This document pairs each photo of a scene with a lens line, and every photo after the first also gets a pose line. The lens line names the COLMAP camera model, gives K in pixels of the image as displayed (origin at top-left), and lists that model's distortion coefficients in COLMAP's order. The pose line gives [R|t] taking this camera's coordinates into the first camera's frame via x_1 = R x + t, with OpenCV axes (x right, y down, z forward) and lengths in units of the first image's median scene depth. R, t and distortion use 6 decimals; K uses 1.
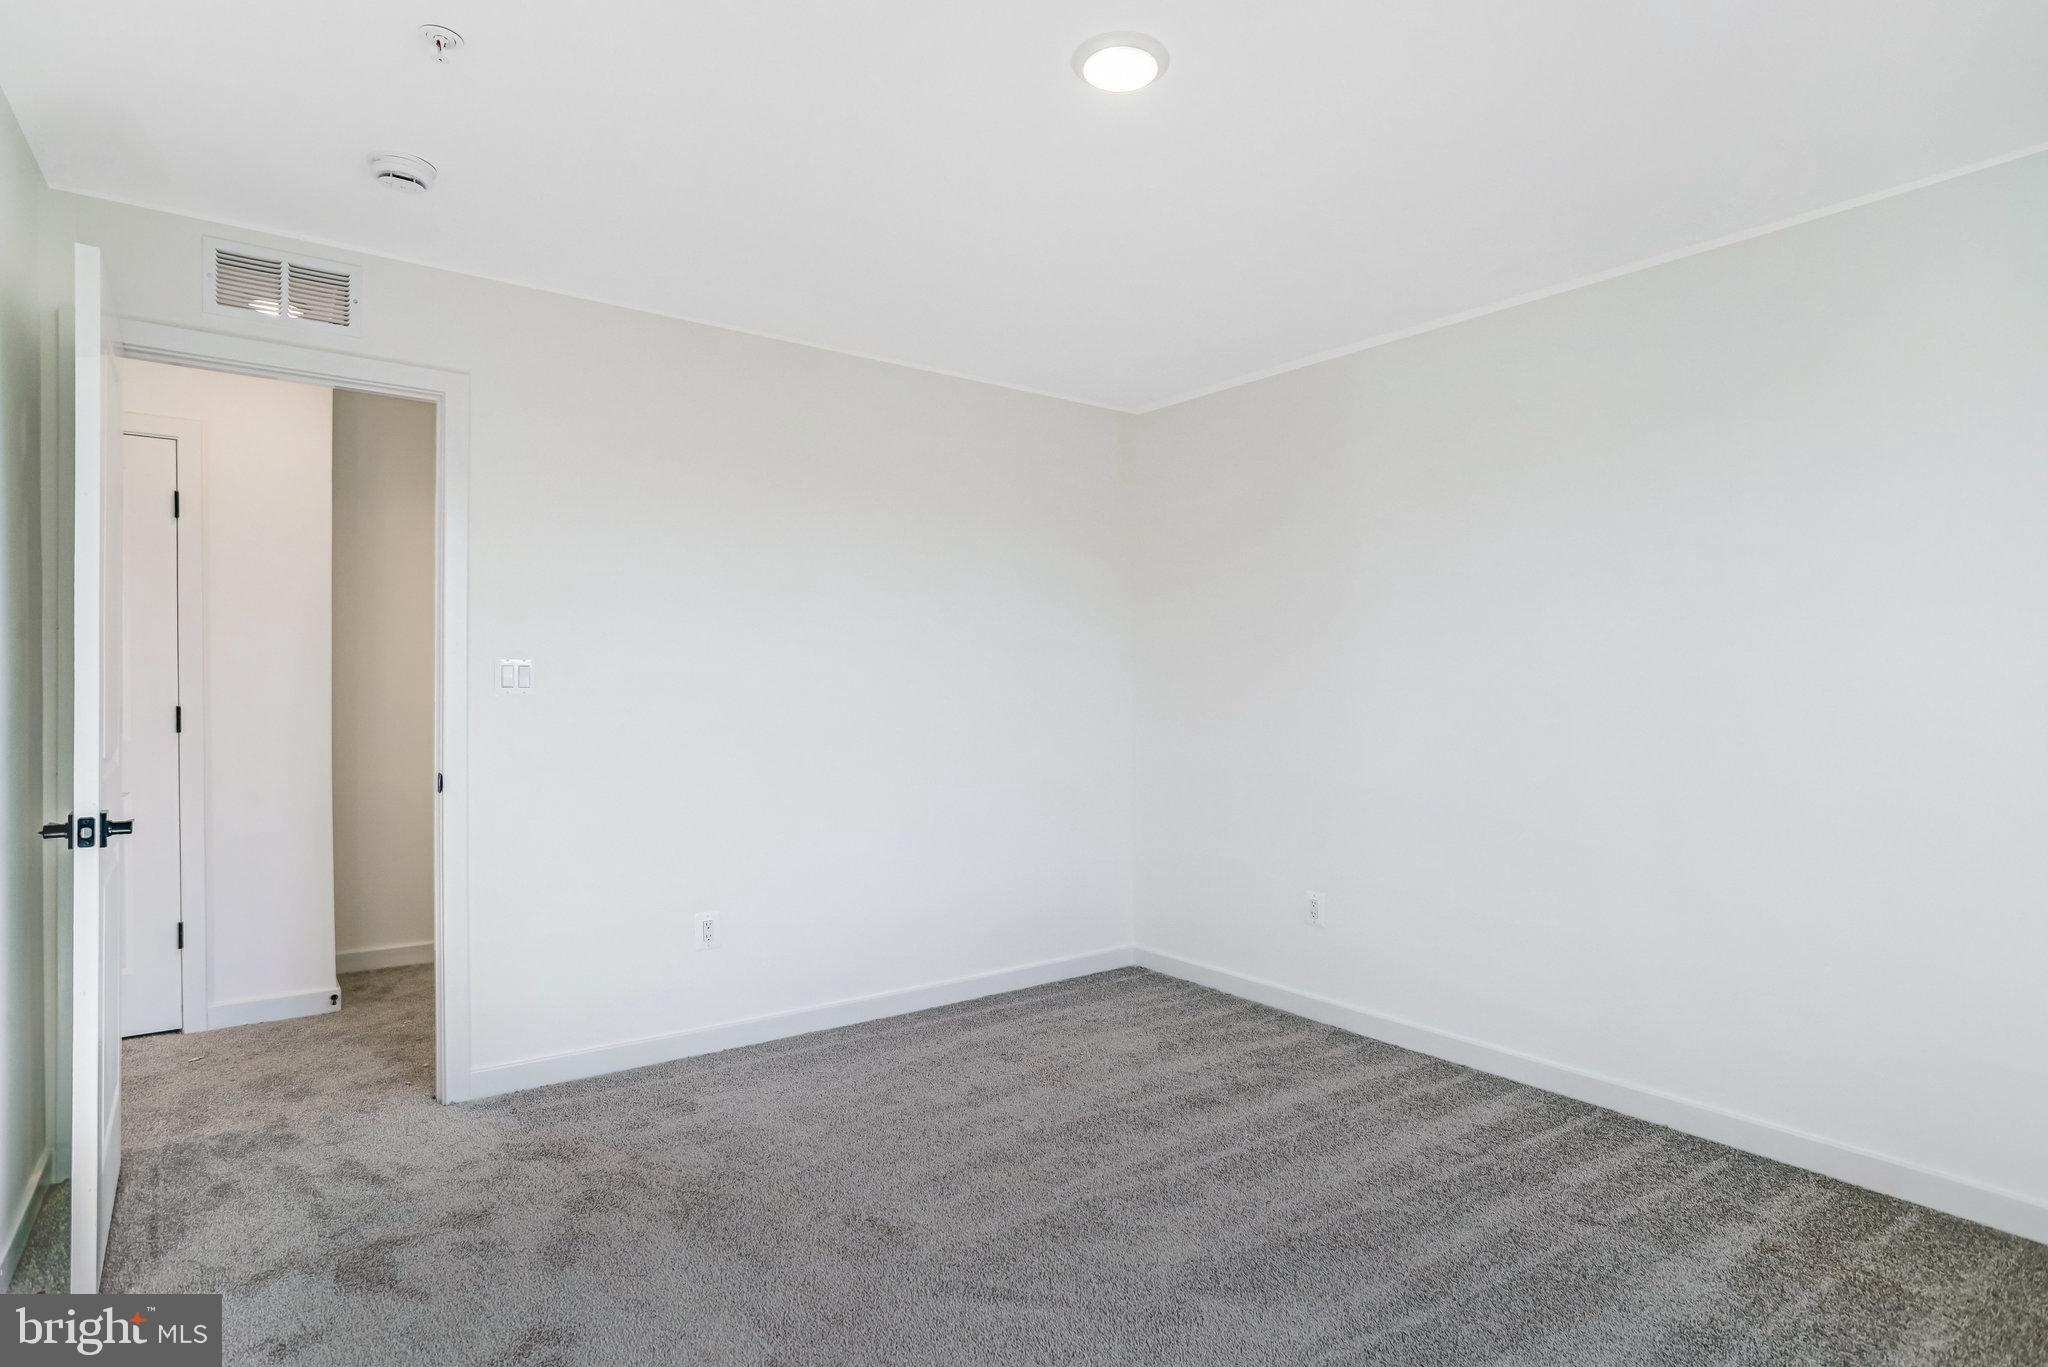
lens RADIAL K [[1037.9, 0, 1019.5], [0, 1037.9, 672.1], [0, 0, 1]] dist [-0.061064, 0.026334]
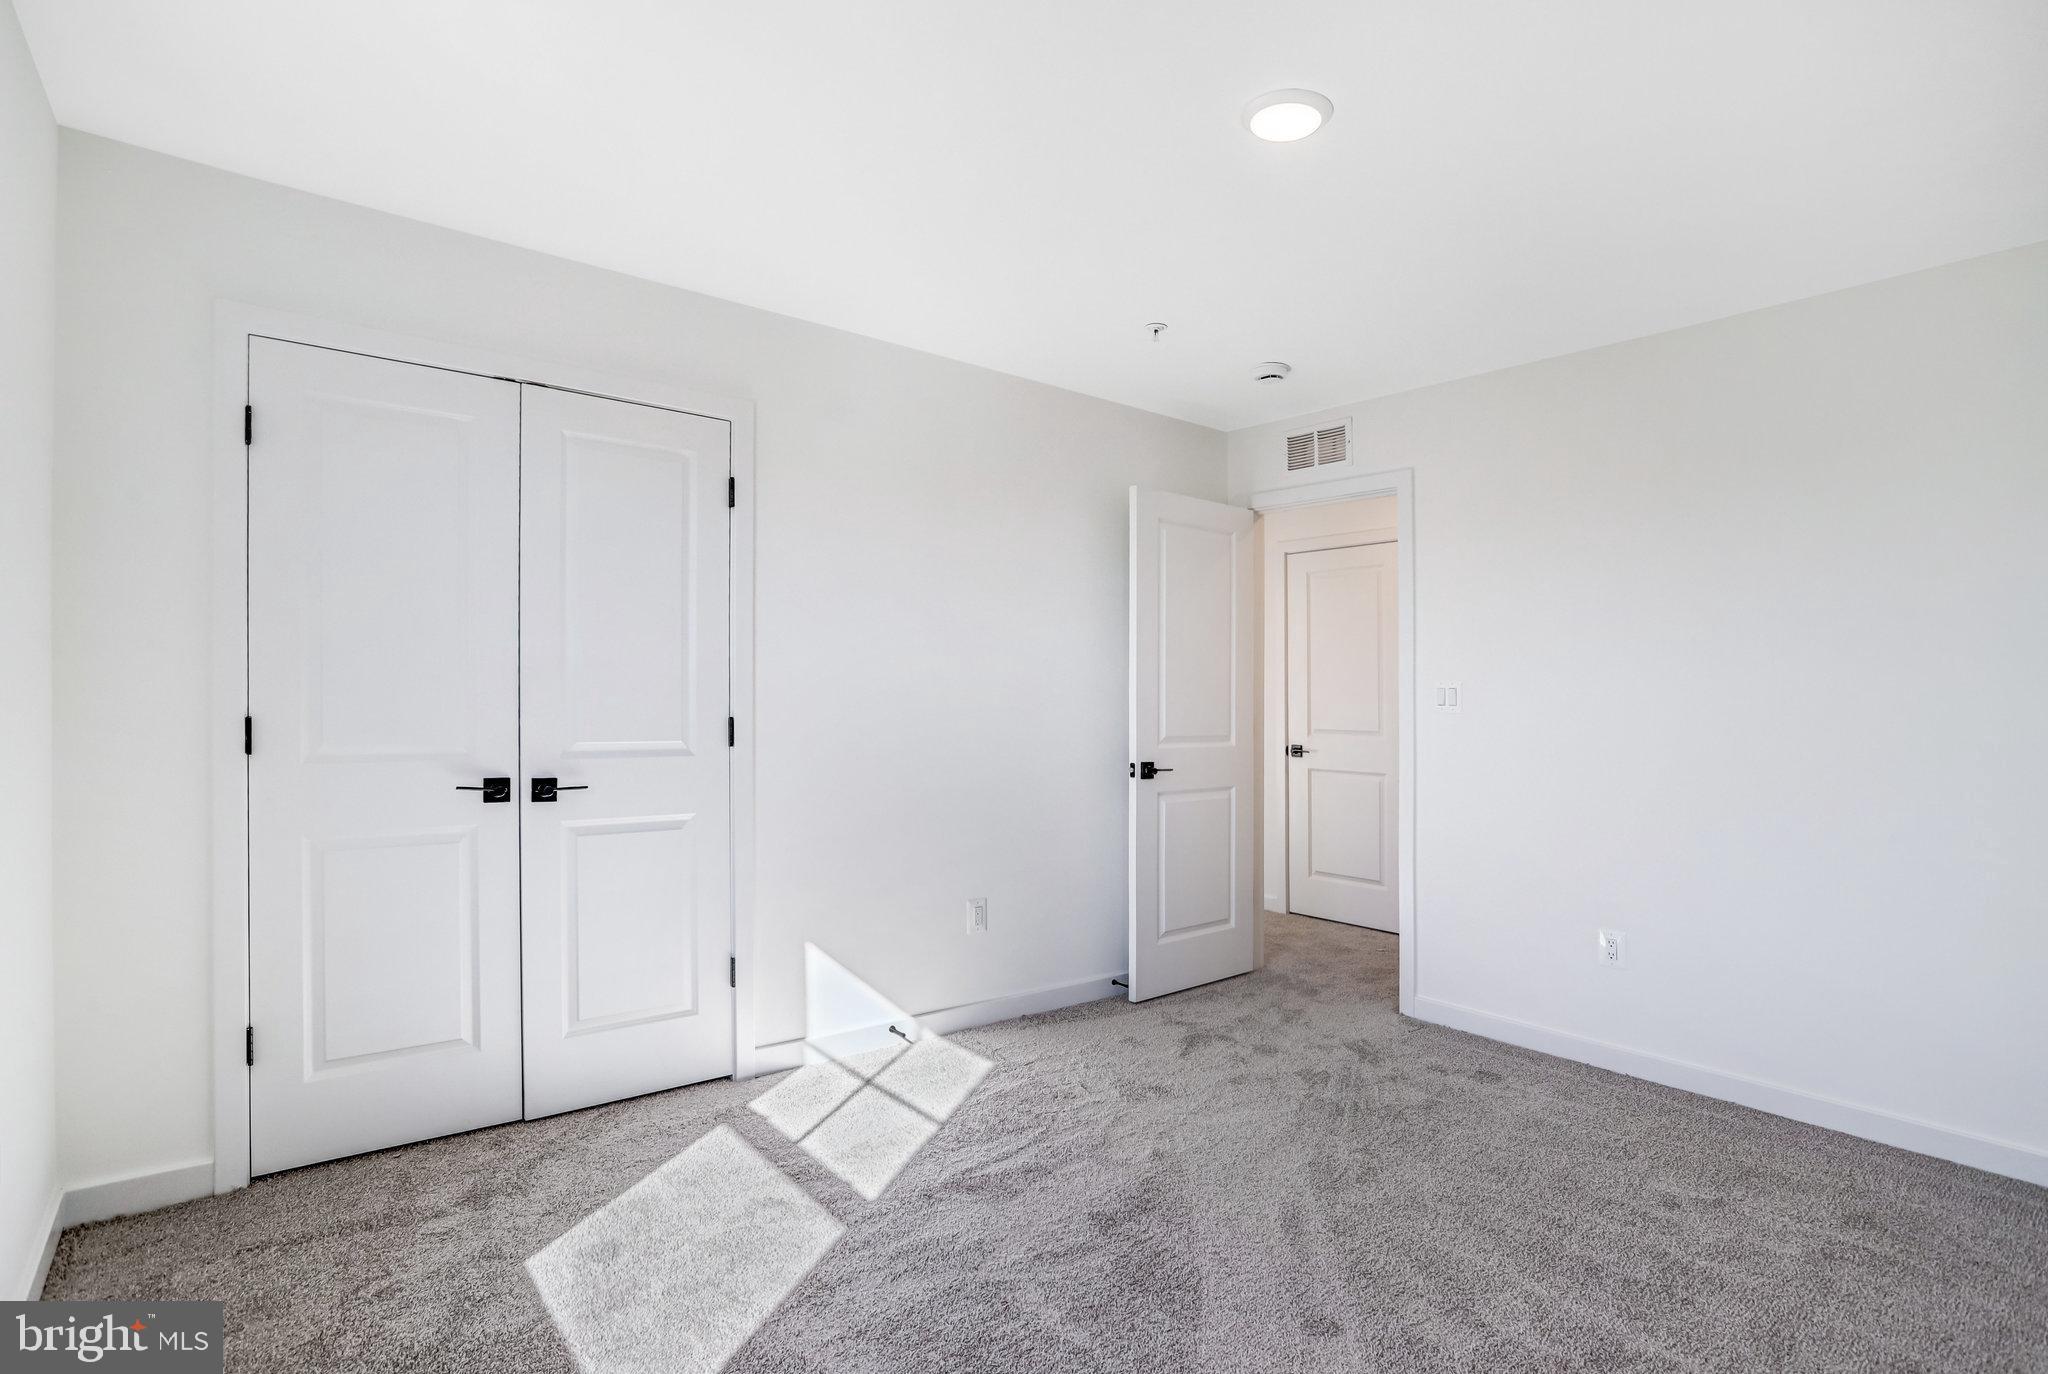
lens RADIAL K [[1037.9, 0, 1017.9], [0, 1037.9, 692.9], [0, 0, 1]] dist [-0.061064, 0.026334]
pose [[0.033177, -0.003276, -0.999444, 0.860680], [0.006314, 0.999975, -0.003068, -0.000439], [0.999430, -0.006208, 0.033196, 0.490067]]
